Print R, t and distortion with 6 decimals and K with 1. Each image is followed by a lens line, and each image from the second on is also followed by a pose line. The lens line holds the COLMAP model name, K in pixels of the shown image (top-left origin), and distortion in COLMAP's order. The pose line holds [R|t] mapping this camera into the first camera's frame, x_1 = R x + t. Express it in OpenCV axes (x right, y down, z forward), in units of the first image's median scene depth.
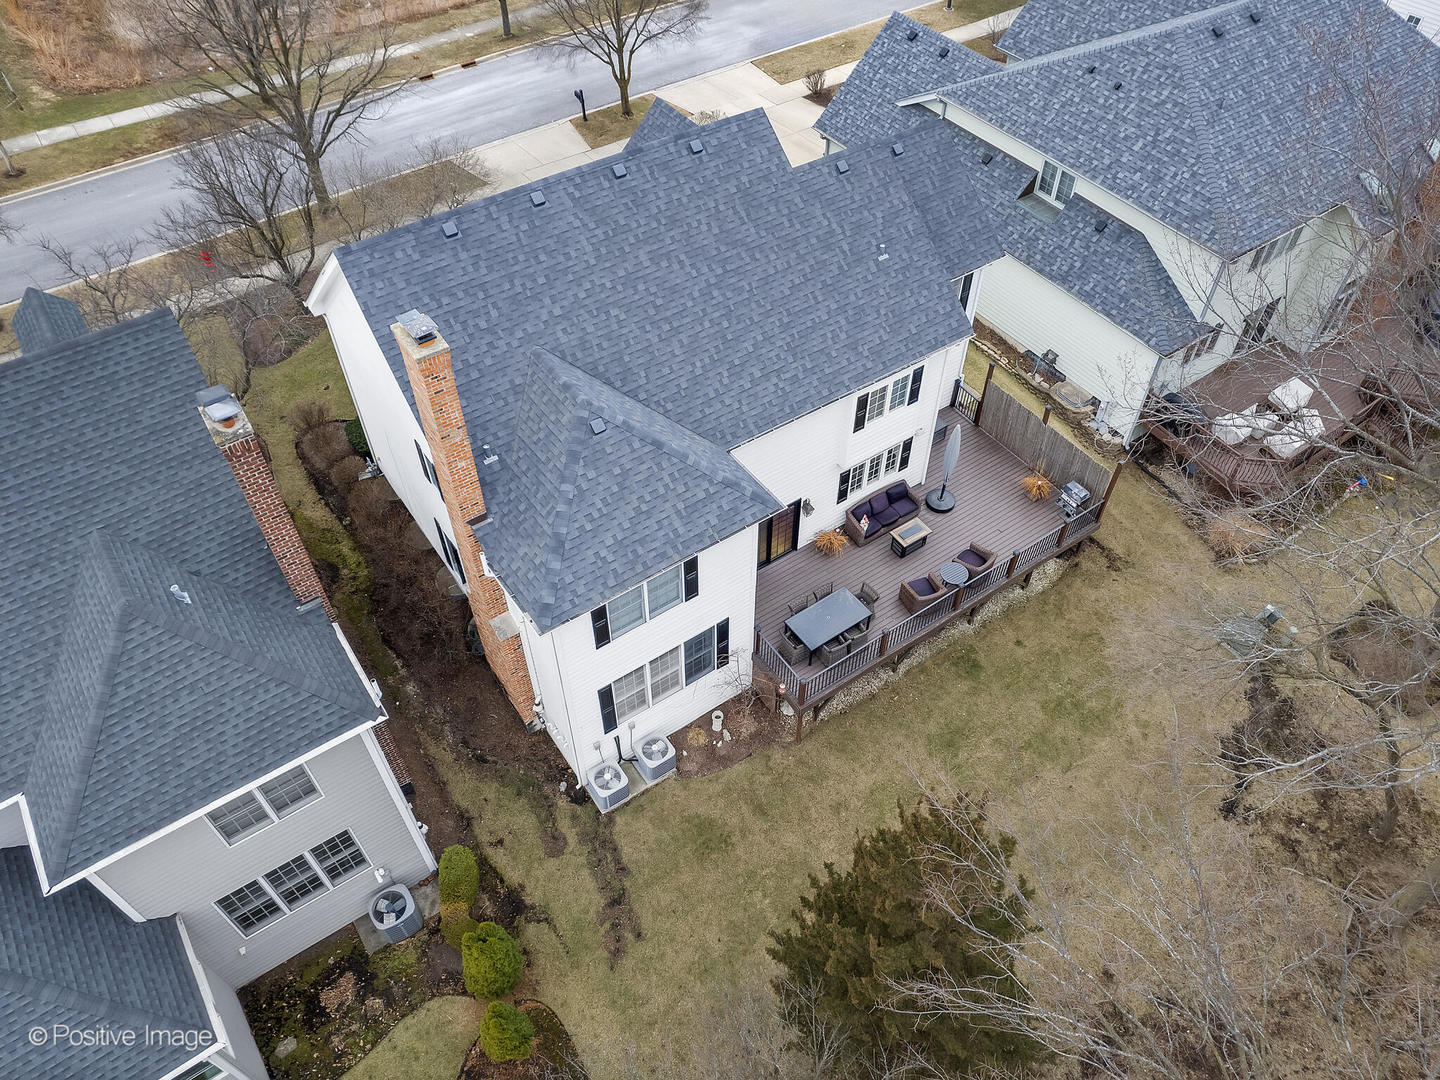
lens RADIAL K [[1043.5, 0, 720.0], [0, 1043.5, 540.0], [0, 0, 1]] dist [-0.086776, 0.079496]
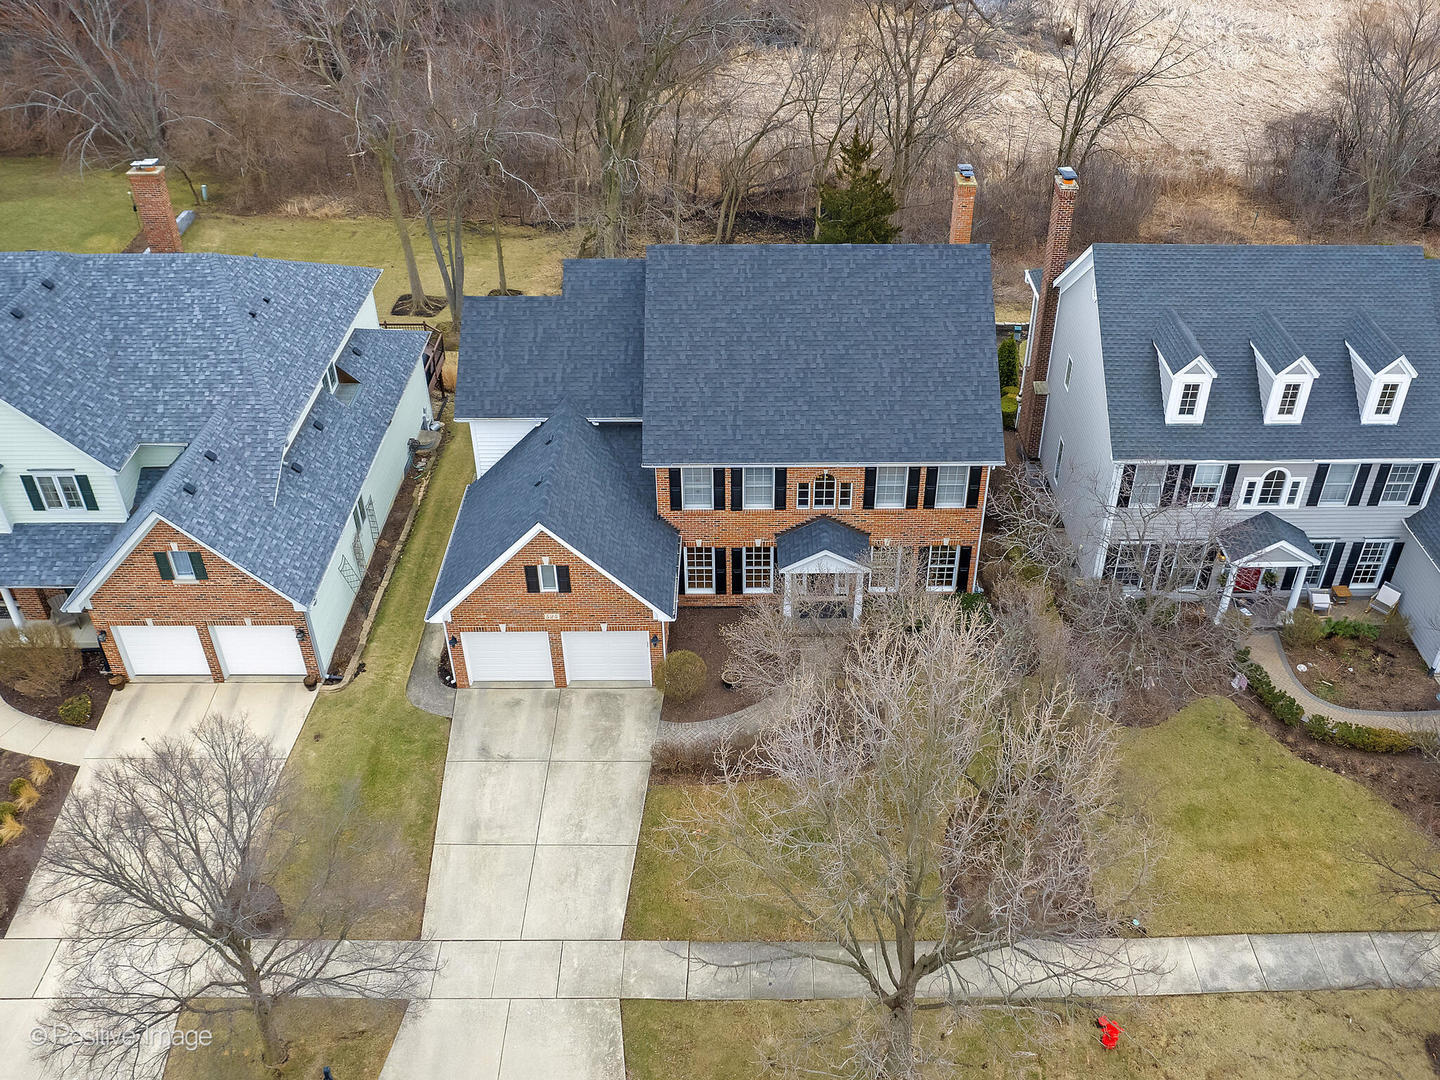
lens RADIAL K [[1248.8, 0, 720.0], [0, 1248.8, 540.0], [0, 0, 1]] dist [-0.010761, -0.006422]
pose [[-0.821616, -0.333831, 0.462064, -0.614010], [0.432614, 0.162679, 0.886781, -1.184494], [-0.371203, 0.928489, 0.010760, 0.897937]]
